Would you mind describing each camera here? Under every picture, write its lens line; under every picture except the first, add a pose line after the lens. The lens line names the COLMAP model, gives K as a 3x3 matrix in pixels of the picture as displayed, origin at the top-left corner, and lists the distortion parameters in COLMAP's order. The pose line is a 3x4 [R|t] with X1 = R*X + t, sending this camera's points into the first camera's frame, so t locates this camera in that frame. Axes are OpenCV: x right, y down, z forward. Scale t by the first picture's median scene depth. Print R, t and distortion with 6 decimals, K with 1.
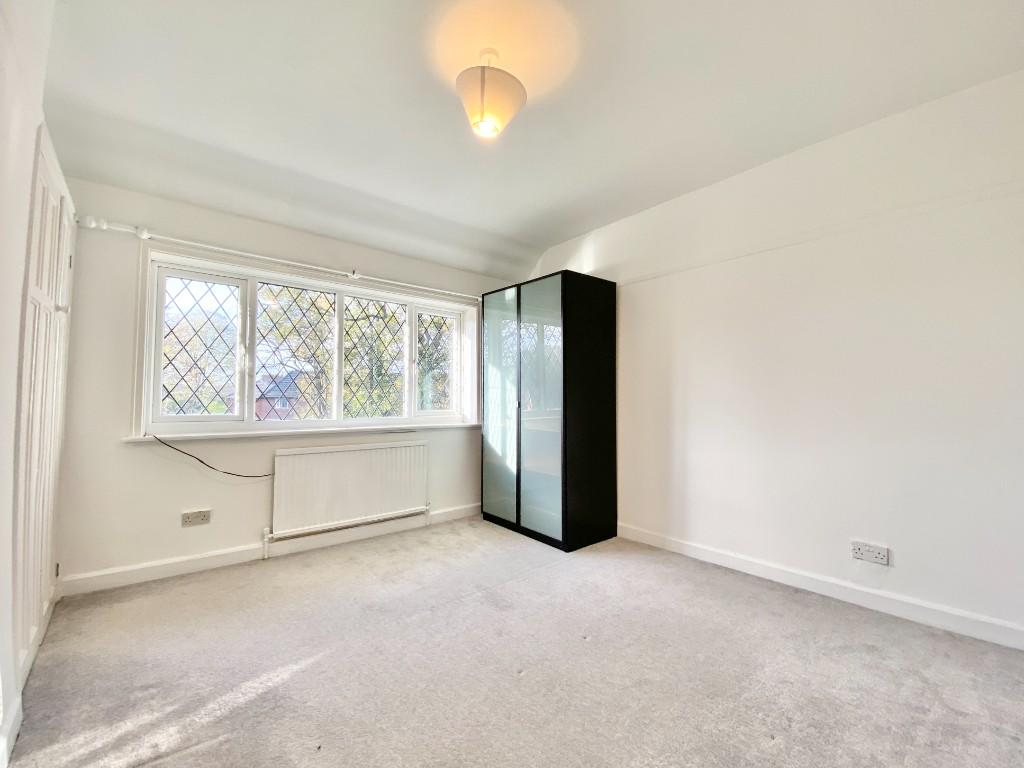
lens RADIAL K [[428.8, 0, 513.4], [0, 428.8, 381.4], [0, 0, 1]] dist [0.048925, -0.000439]
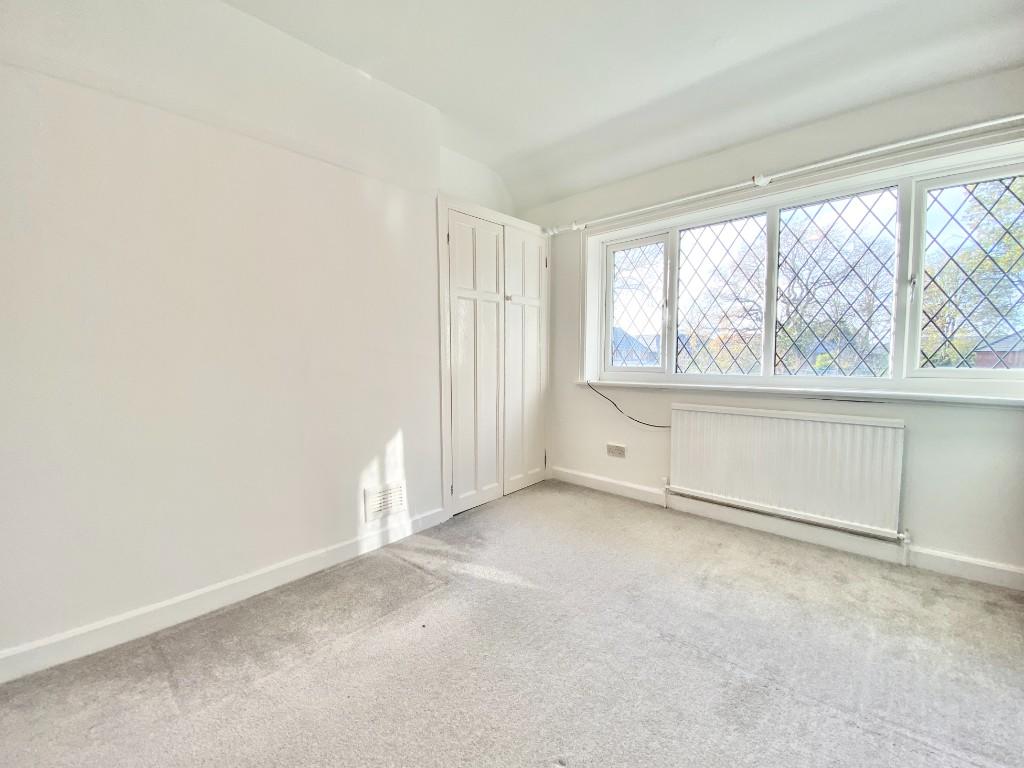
lens RADIAL K [[428.8, 0, 513.4], [0, 428.8, 381.4], [0, 0, 1]] dist [0.048925, -0.000439]
pose [[0.185426, 0.048203, -0.981475, 0.348638], [0.043909, 0.997392, 0.057280, 0.038365], [0.981677, -0.053717, 0.182826, 0.487888]]
